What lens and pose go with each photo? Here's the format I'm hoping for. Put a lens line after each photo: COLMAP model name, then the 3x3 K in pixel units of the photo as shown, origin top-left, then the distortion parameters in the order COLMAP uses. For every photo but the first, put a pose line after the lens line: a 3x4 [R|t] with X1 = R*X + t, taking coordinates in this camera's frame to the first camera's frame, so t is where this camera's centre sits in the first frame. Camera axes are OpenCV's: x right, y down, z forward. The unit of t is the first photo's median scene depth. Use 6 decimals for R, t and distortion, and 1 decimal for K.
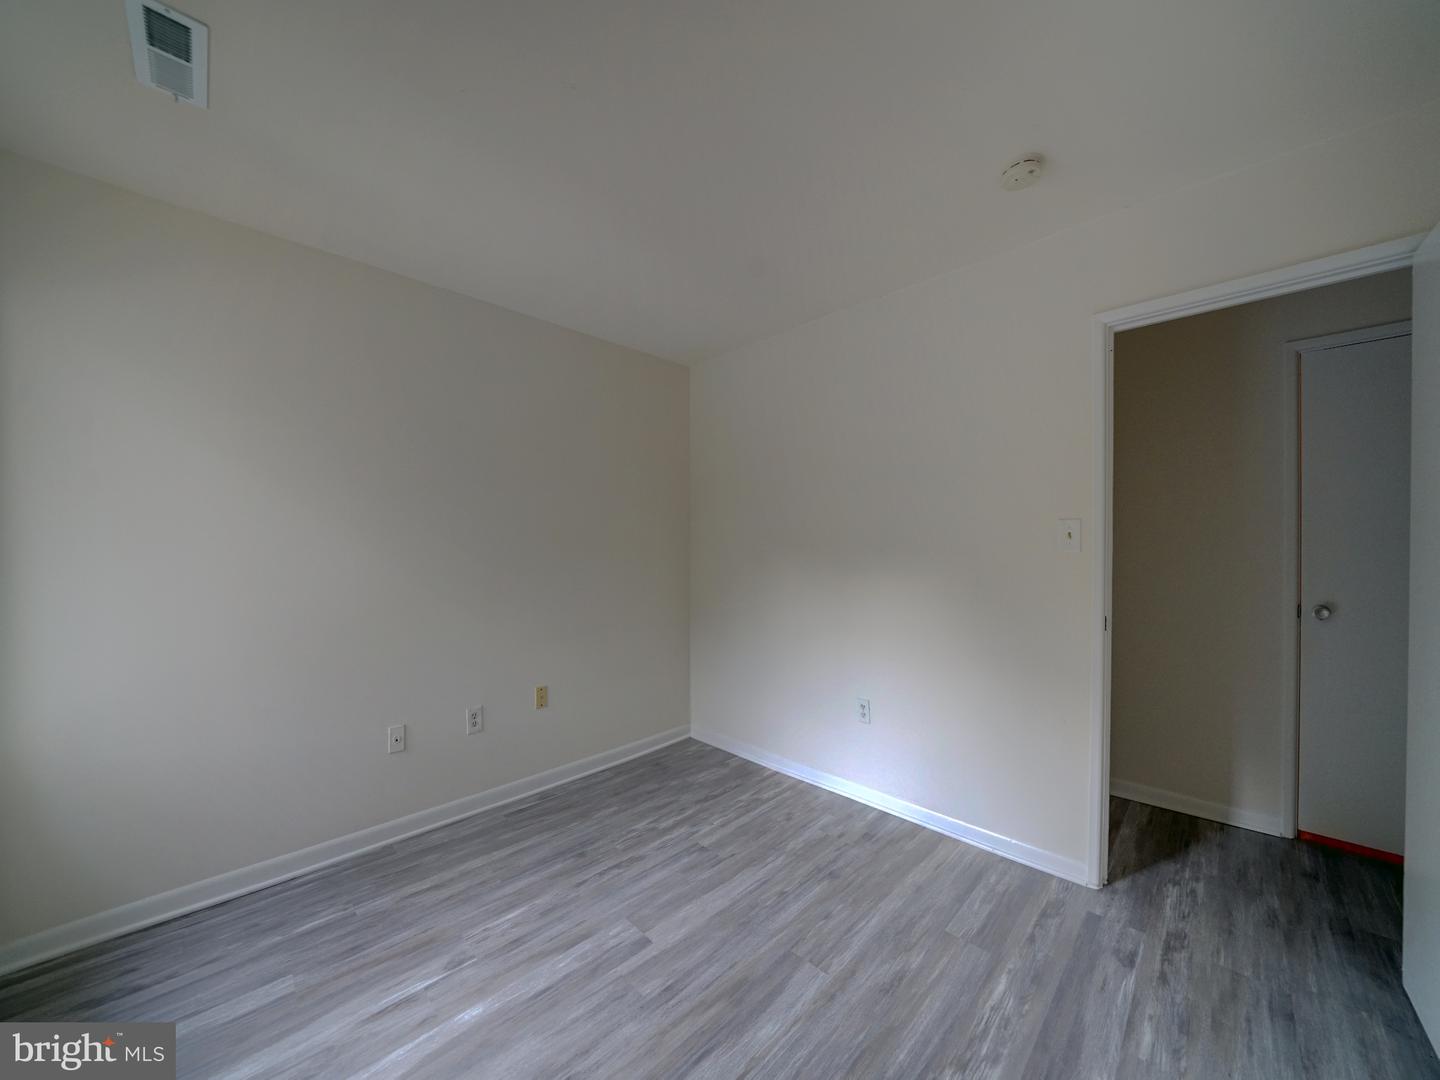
lens RADIAL K [[498.9, 0, 711.7], [0, 498.9, 547.2], [0, 0, 1]] dist [-0.025891, 0.002645]
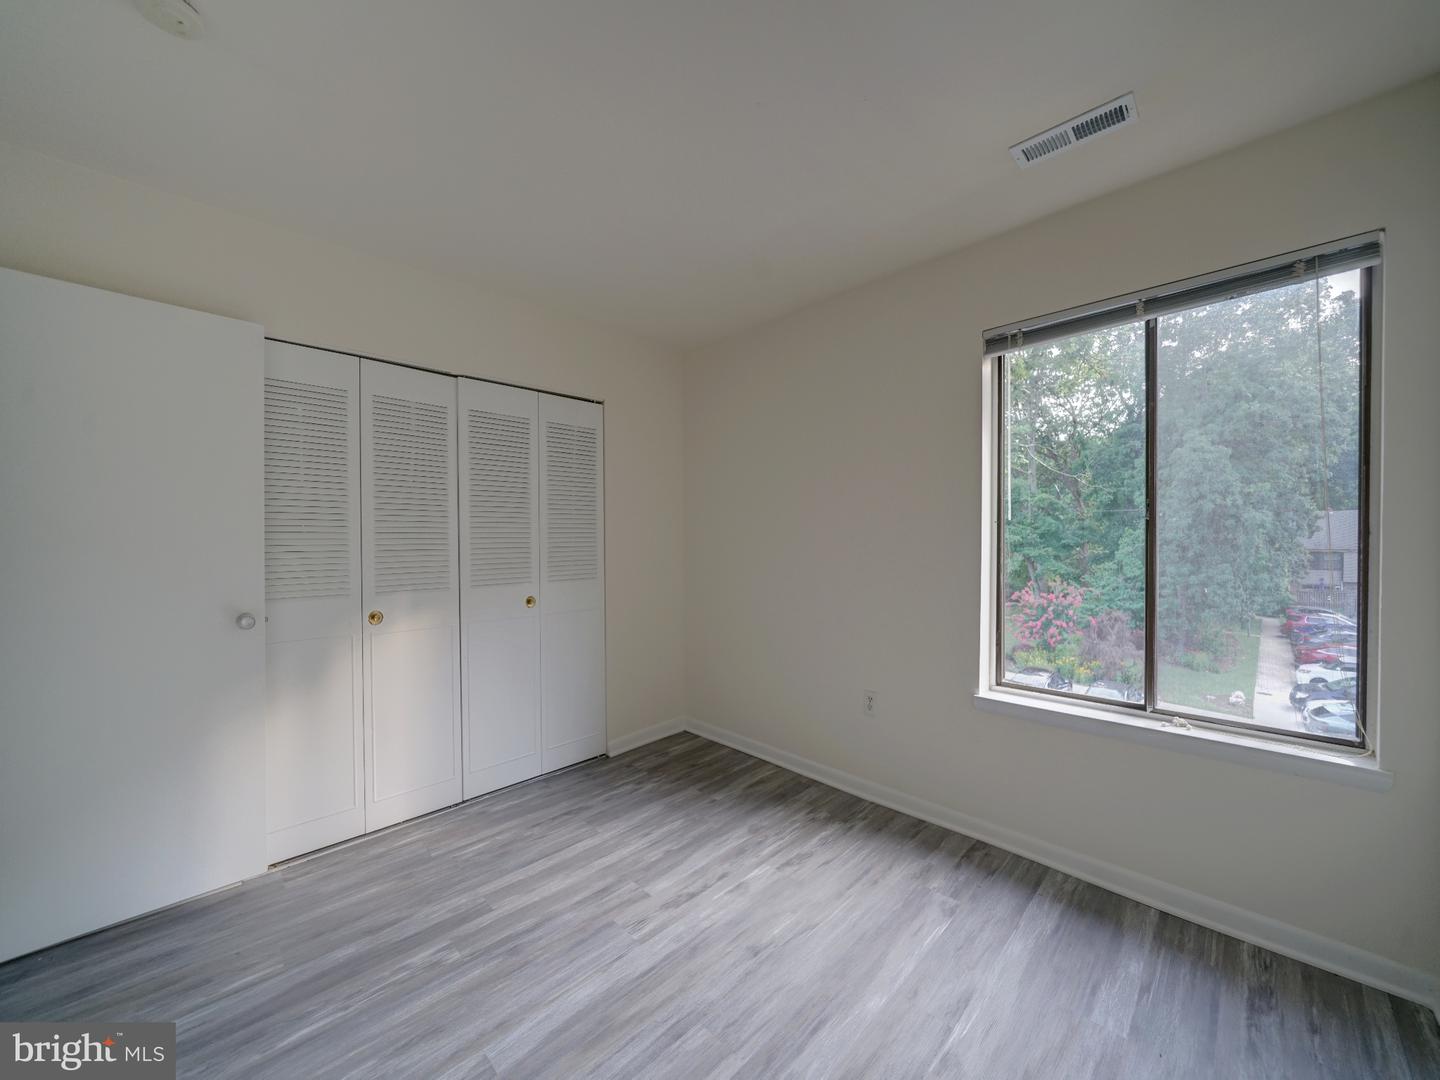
lens RADIAL K [[559.0, 0, 713.4], [0, 559.0, 543.0], [0, 0, 1]] dist [-0.009909, 0.000512]
pose [[-0.999954, 0.008522, 0.004455, -0.156031], [0.008589, 0.999849, 0.015102, 0.000278], [-0.004326, 0.015140, -0.999876, 1.875469]]
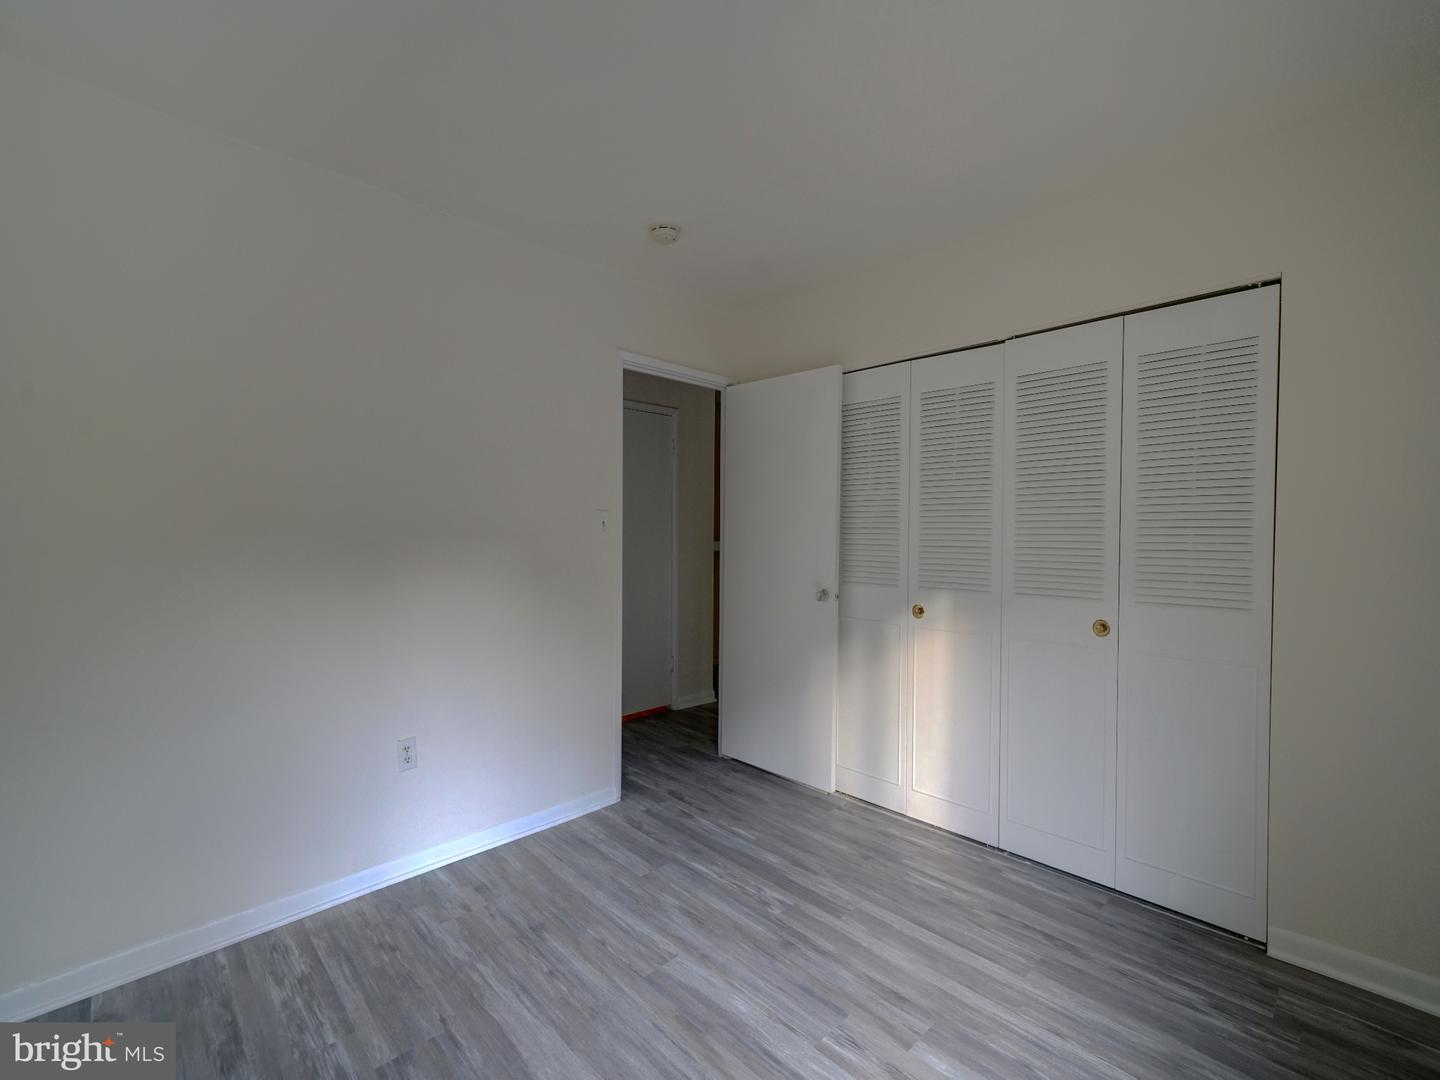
lens RADIAL K [[635.6, 0, 691.2], [0, 635.6, 541.8], [0, 0, 1]] dist [0.012240, 0.000238]
pose [[0.044683, -0.015998, 0.998873, -1.046259], [0.000686, 0.999872, 0.015983, -0.003691], [-0.999001, -0.000029, 0.044688, 0.894067]]
